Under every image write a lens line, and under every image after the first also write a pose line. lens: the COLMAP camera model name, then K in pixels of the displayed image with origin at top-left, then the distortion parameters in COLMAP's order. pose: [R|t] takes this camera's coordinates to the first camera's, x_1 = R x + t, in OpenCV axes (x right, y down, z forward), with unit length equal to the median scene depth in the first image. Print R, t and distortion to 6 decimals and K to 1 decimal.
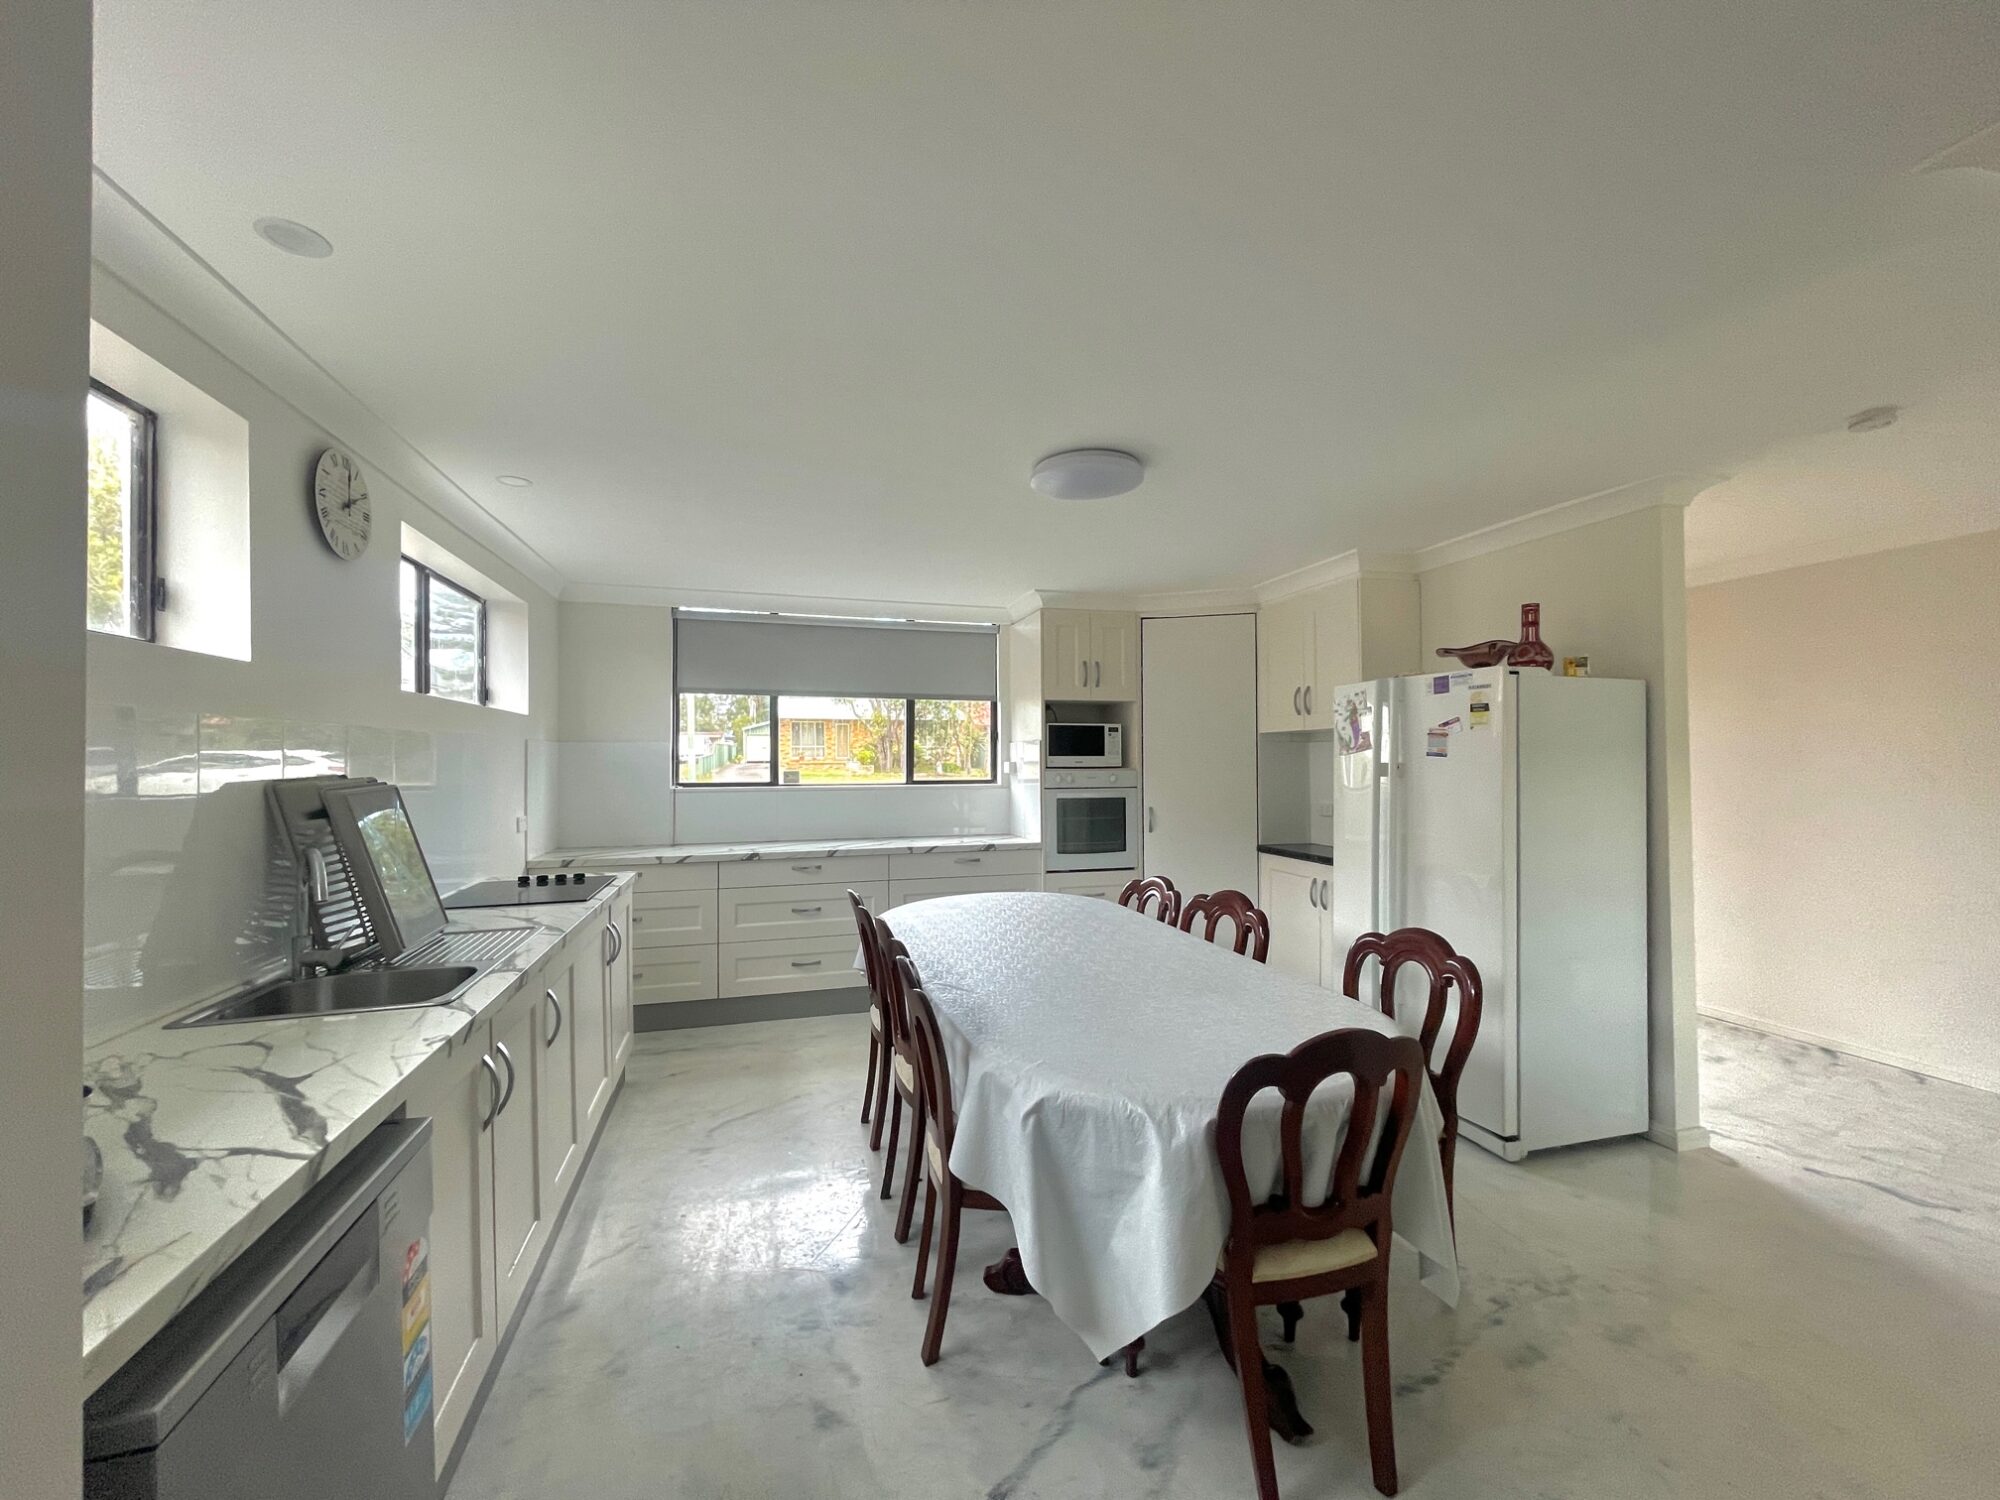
lens RADIAL K [[800.5, 0, 985.8], [0, 800.5, 753.5], [0, 0, 1]] dist [-0.002718, -0.000642]
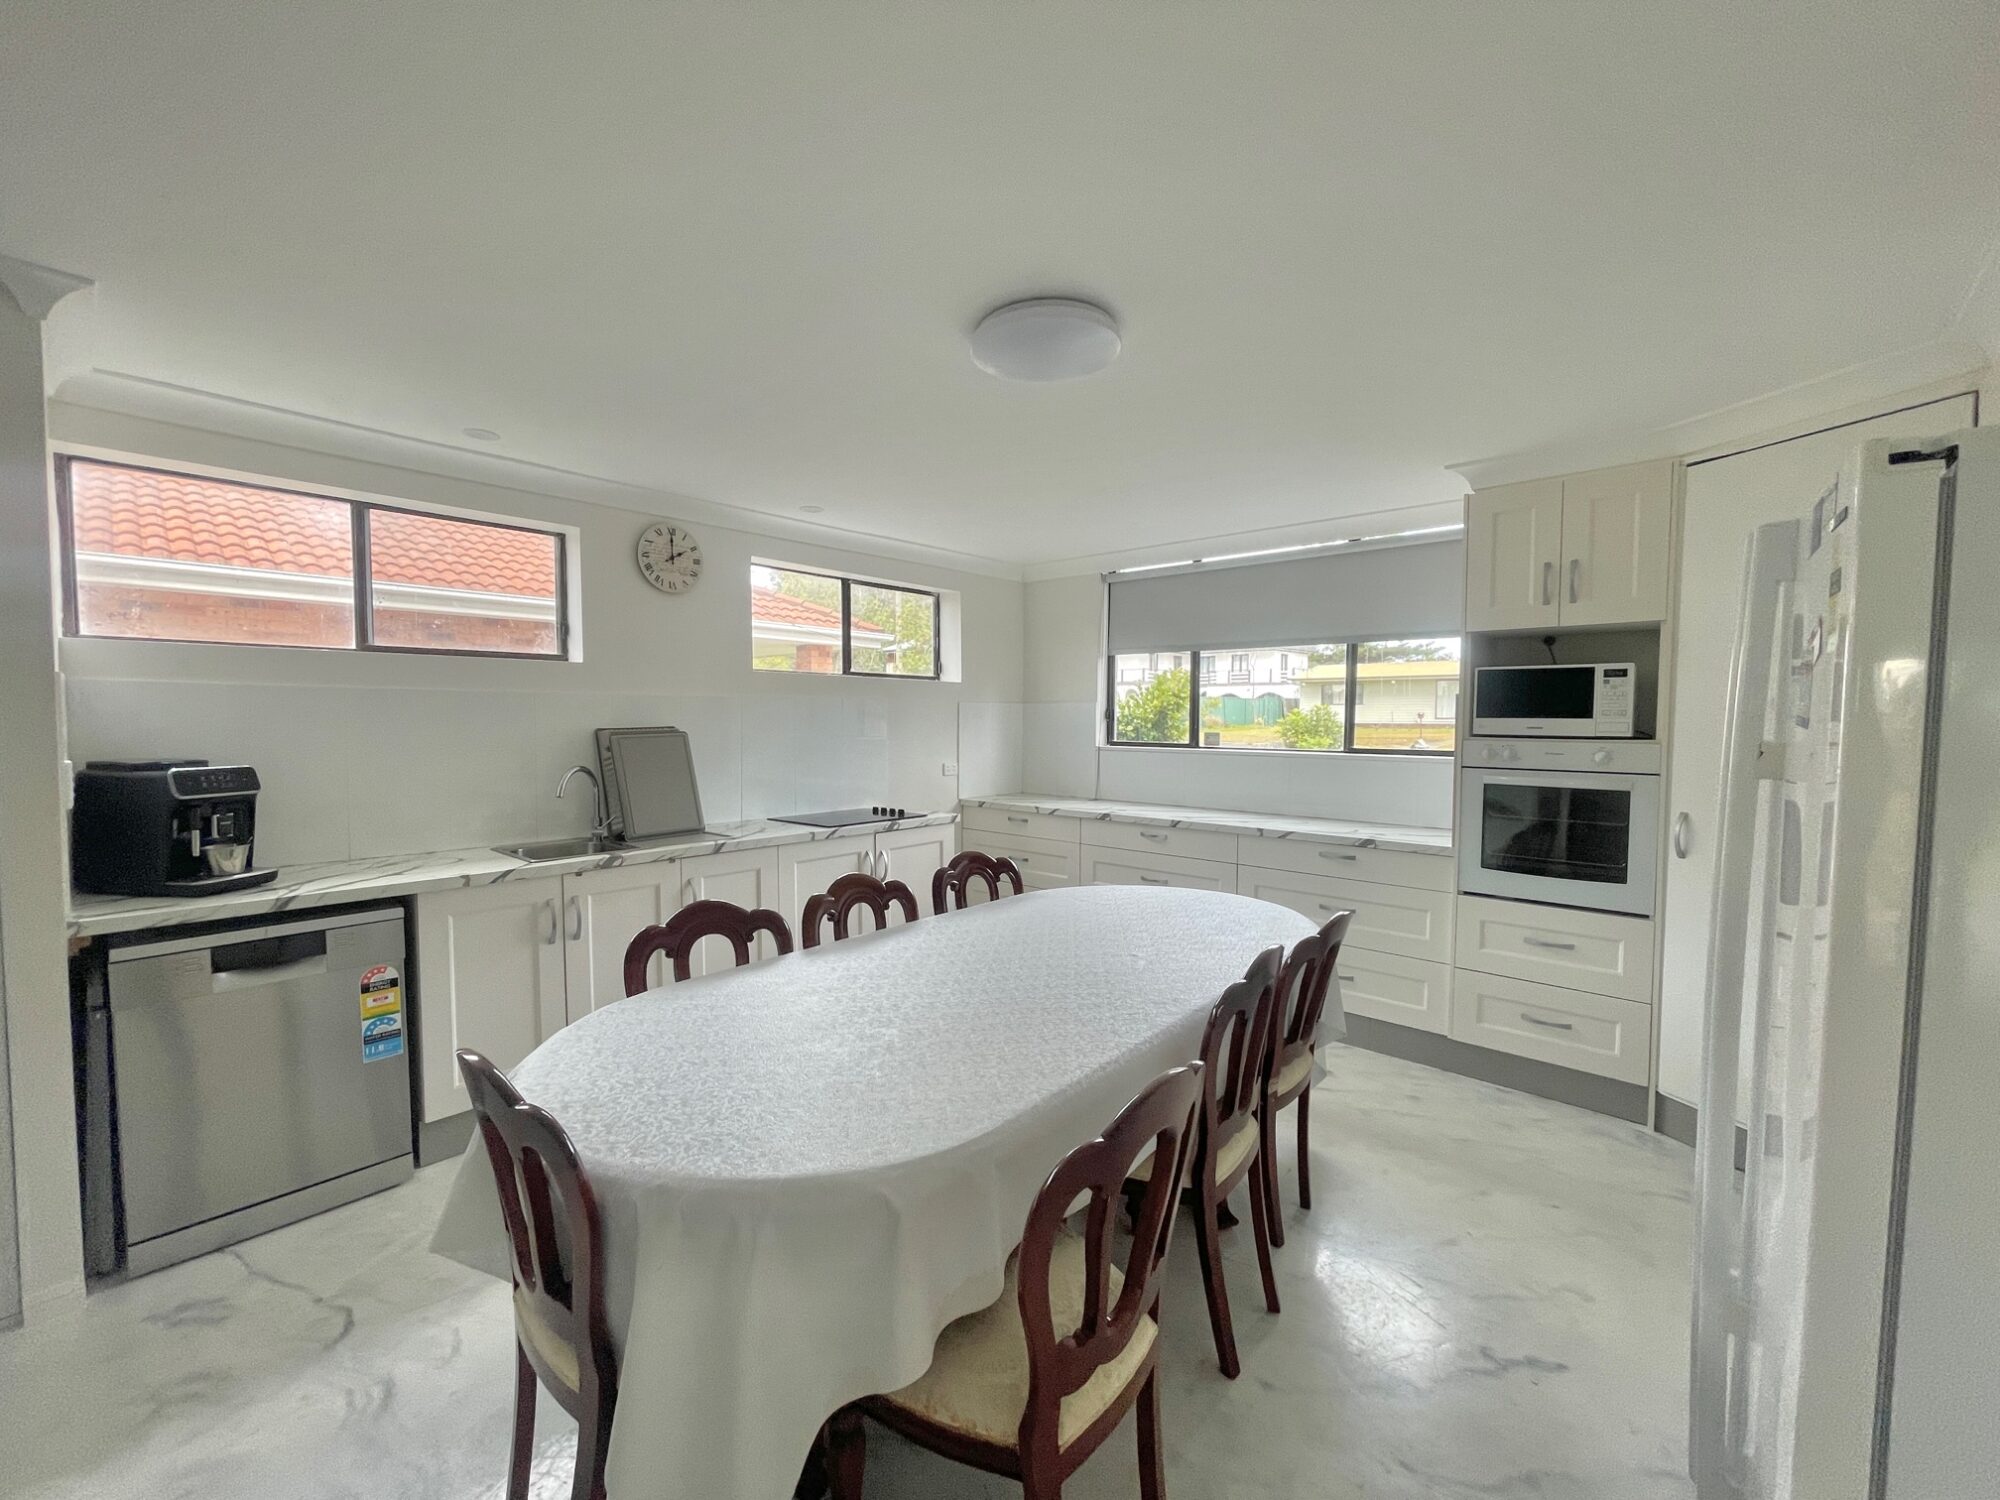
lens RADIAL K [[800.5, 0, 985.8], [0, 800.5, 753.5], [0, 0, 1]] dist [-0.002718, -0.000642]
pose [[0.527385, 0.044270, -0.848472, 0.418937], [-0.000677, 0.998663, 0.051685, -0.001183], [0.849626, -0.026683, 0.526710, 0.311882]]
